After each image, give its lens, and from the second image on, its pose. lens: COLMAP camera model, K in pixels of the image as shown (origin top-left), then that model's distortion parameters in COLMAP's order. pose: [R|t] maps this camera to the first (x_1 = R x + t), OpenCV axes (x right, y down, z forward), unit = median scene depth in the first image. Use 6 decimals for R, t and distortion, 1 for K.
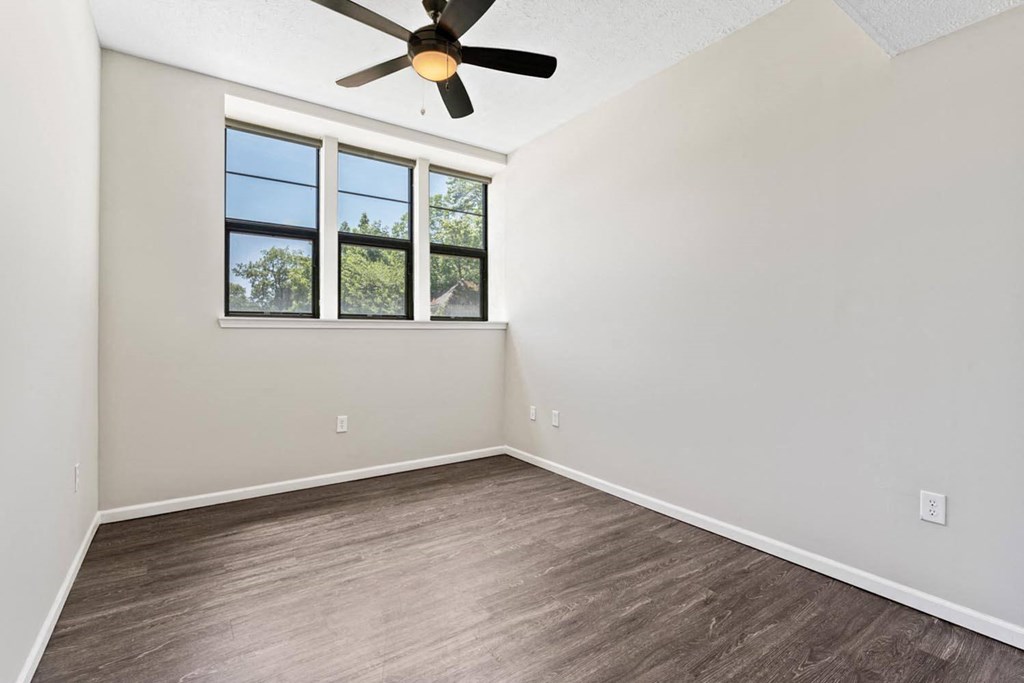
lens RADIAL K [[466.8, 0, 508.6], [0, 466.8, 335.6], [0, 0, 1]] dist [-0.000562, -0.000101]
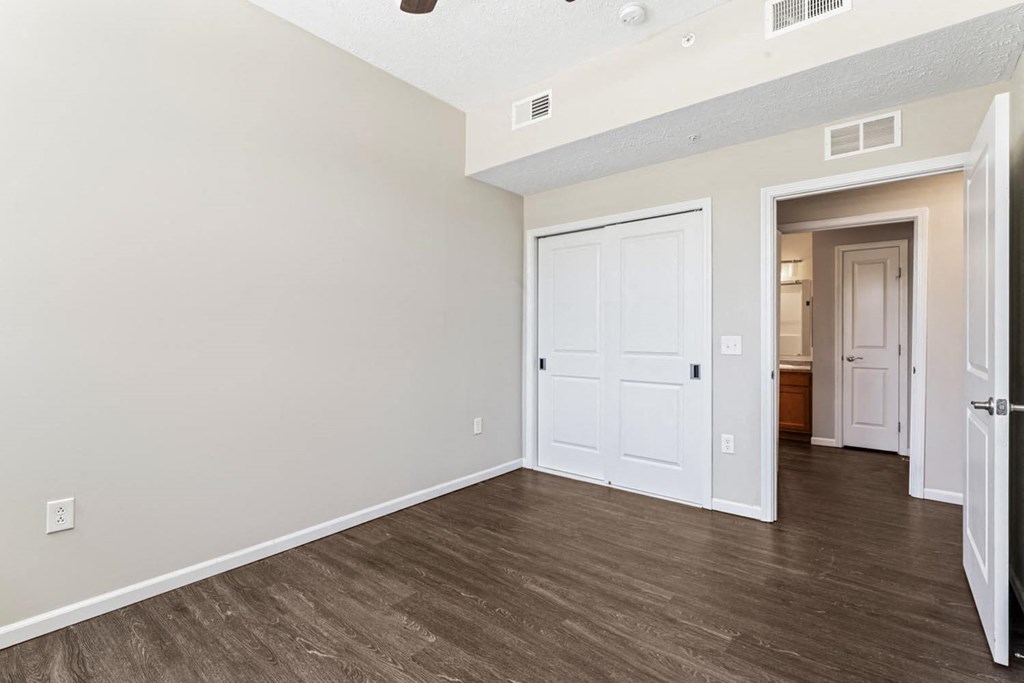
lens RADIAL K [[466.8, 0, 508.6], [0, 466.8, 335.6], [0, 0, 1]] dist [-0.000562, -0.000101]
pose [[-0.270380, -0.002959, 0.962749, -0.766018], [0.000202, 0.999995, 0.003130, -0.008698], [-0.962754, 0.001041, -0.270378, 1.103545]]
